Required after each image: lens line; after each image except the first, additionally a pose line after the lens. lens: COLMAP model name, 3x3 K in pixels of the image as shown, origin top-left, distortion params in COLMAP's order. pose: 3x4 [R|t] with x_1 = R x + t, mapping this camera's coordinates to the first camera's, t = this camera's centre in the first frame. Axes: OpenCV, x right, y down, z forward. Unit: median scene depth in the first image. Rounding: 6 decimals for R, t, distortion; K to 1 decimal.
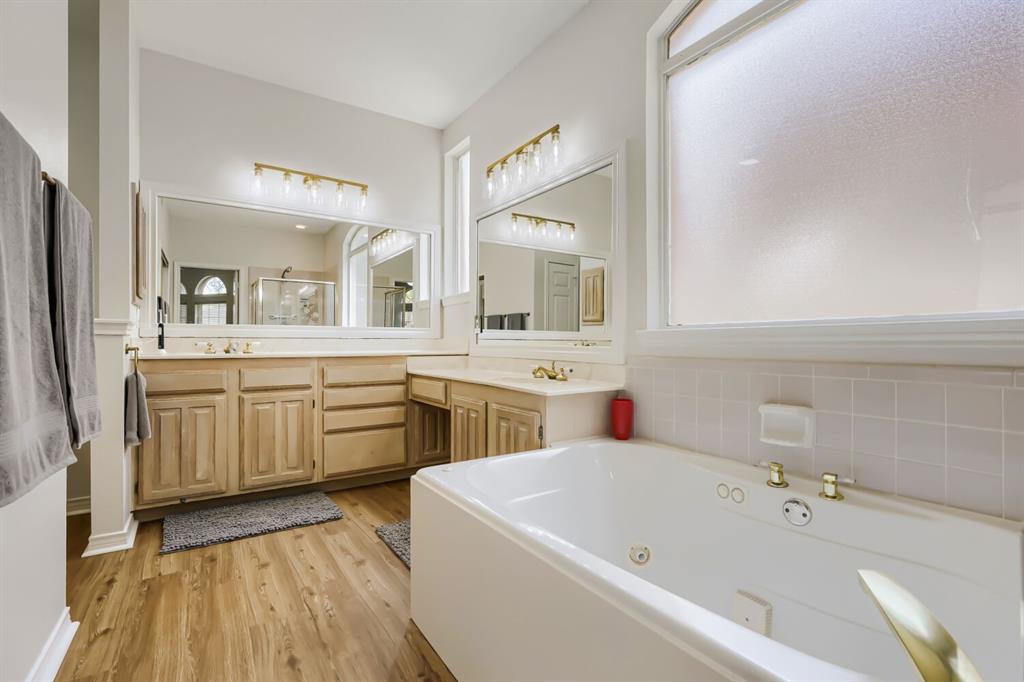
lens RADIAL K [[463.7, 0, 508.4], [0, 463.7, 337.5], [0, 0, 1]] dist [-0.000723, -0.000267]
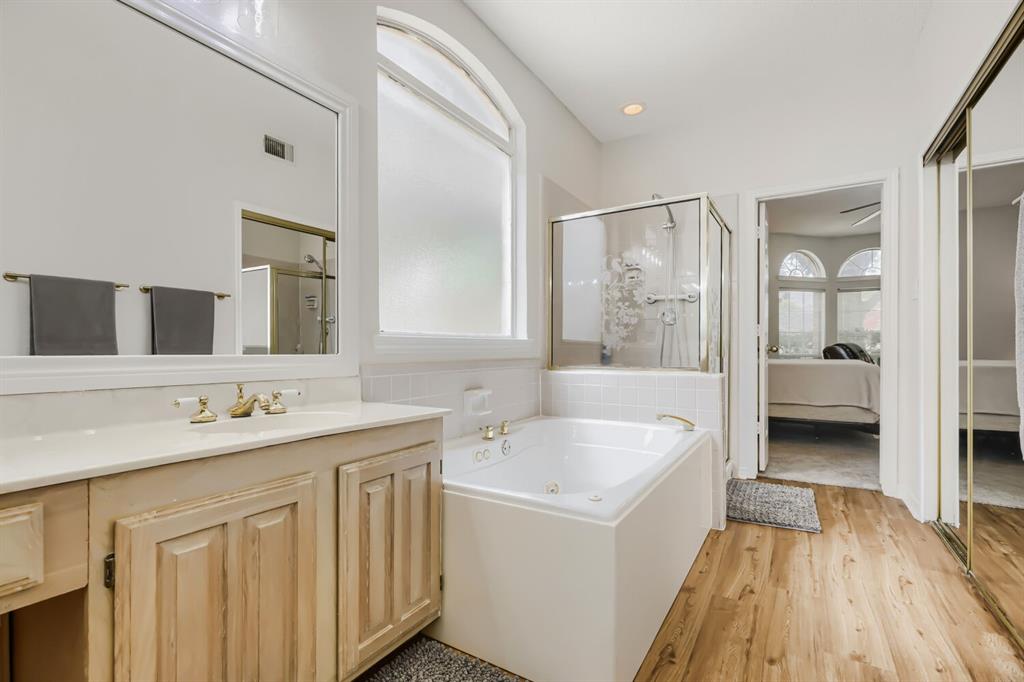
lens RADIAL K [[447.2, 0, 507.8], [0, 447.2, 353.5], [0, 0, 1]] dist [0.000851, 0.000005]
pose [[-0.389199, -0.004341, 0.921143, -0.583812], [-0.002278, 0.999990, 0.003750, 0.015528], [-0.921151, -0.000639, -0.389205, 1.065928]]
